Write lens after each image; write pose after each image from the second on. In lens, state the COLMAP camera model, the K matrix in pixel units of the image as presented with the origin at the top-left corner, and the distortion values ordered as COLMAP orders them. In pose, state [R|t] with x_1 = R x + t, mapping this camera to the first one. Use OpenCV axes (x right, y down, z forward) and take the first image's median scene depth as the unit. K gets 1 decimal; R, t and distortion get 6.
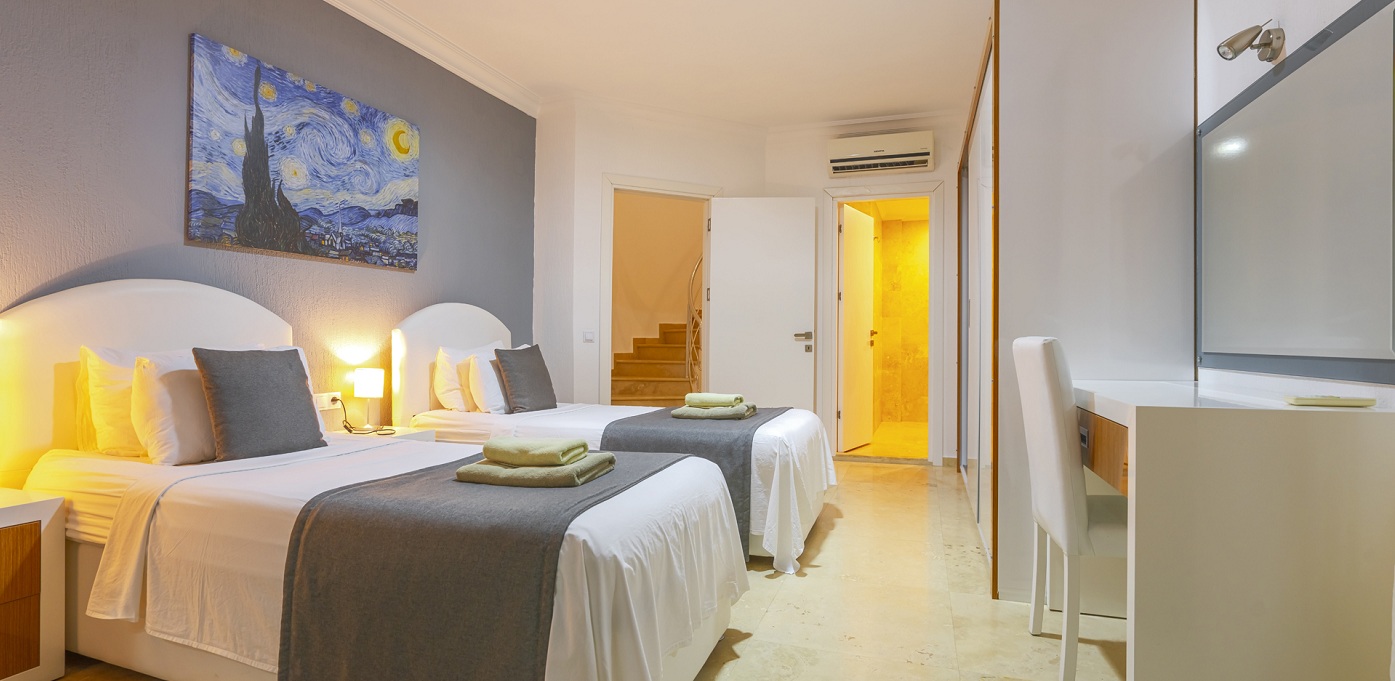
lens RADIAL K [[621.0, 0, 703.5], [0, 621.0, 336.6], [0, 0, 1]] dist [-0.029135, 0.001654]
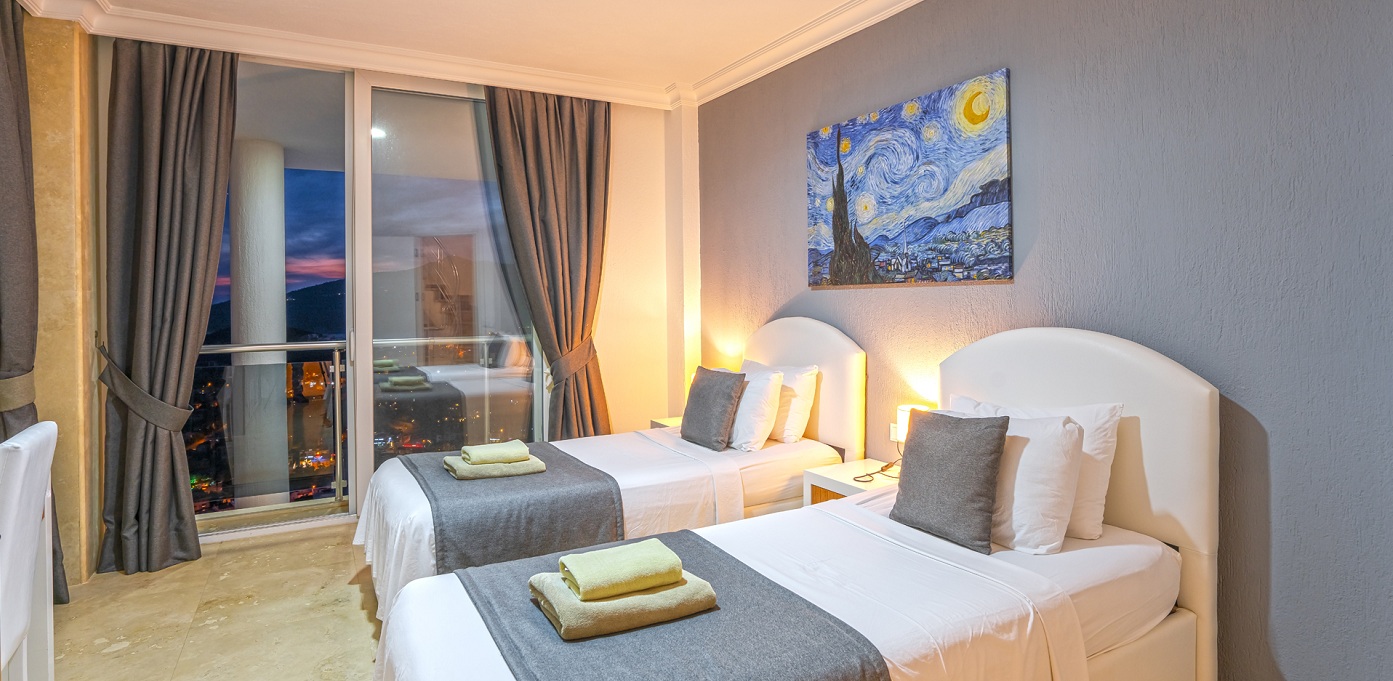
lens RADIAL K [[708.5, 0, 702.2], [0, 708.5, 297.0], [0, 0, 1]] dist [-0.041731, 0.002906]
pose [[-0.662138, 0.000564, -0.749382, 0.398000], [0.006922, 0.999962, -0.005363, -0.101381], [0.749350, -0.008738, -0.662117, 1.476544]]
